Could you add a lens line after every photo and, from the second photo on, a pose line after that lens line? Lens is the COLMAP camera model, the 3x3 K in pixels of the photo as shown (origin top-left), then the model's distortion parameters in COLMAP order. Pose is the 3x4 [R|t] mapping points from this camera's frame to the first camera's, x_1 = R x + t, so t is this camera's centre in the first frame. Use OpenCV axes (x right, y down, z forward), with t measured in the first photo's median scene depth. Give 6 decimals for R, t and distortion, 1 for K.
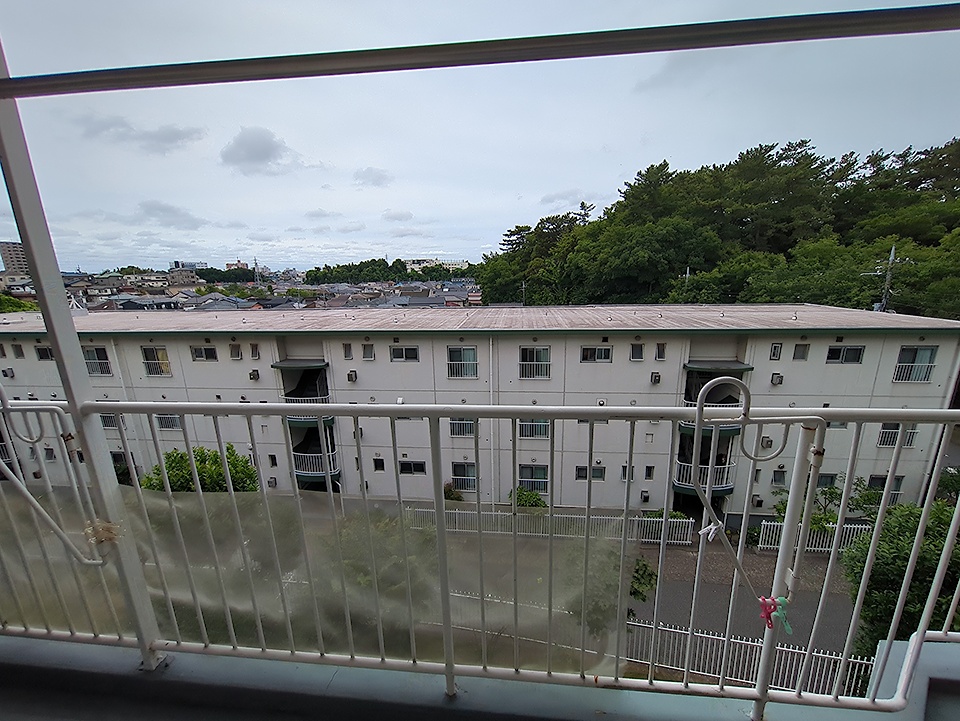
lens RADIAL K [[376.3, 0, 485.5], [0, 376.3, 360.3], [0, 0, 1]] dist [-0.005184, -0.000401]
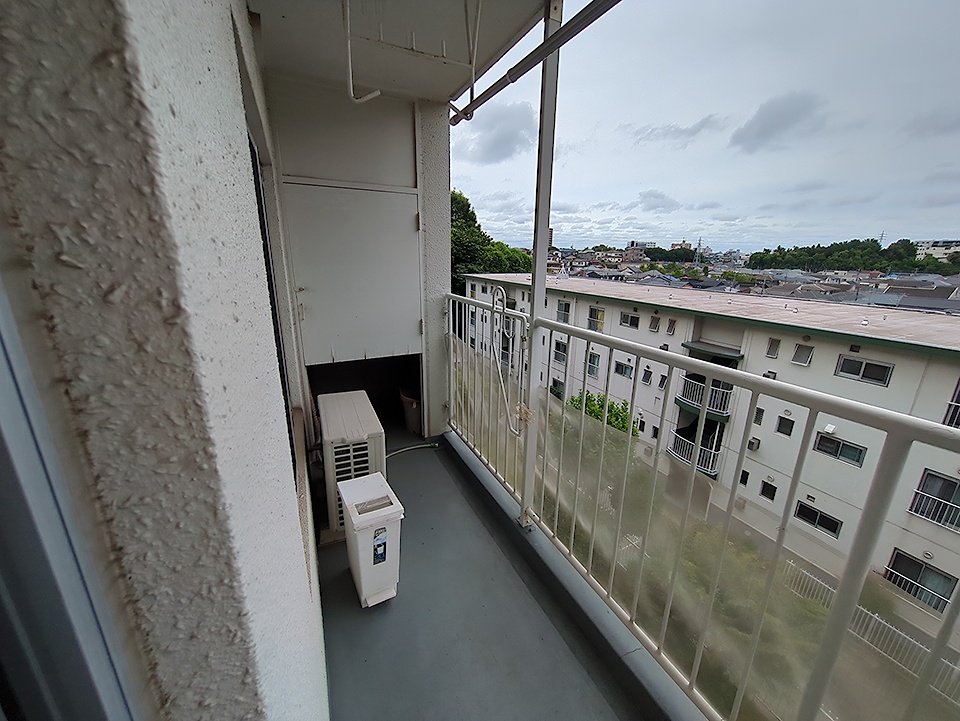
lens RADIAL K [[378.1, 0, 482.1], [0, 378.1, 359.5], [0, 0, 1]] dist [-0.004862, 0.002308]
pose [[0.508283, 0.259863, -0.821048, -0.011793], [-0.222179, 0.960682, 0.166514, 0.063741], [0.832037, 0.097784, 0.546034, 0.083432]]
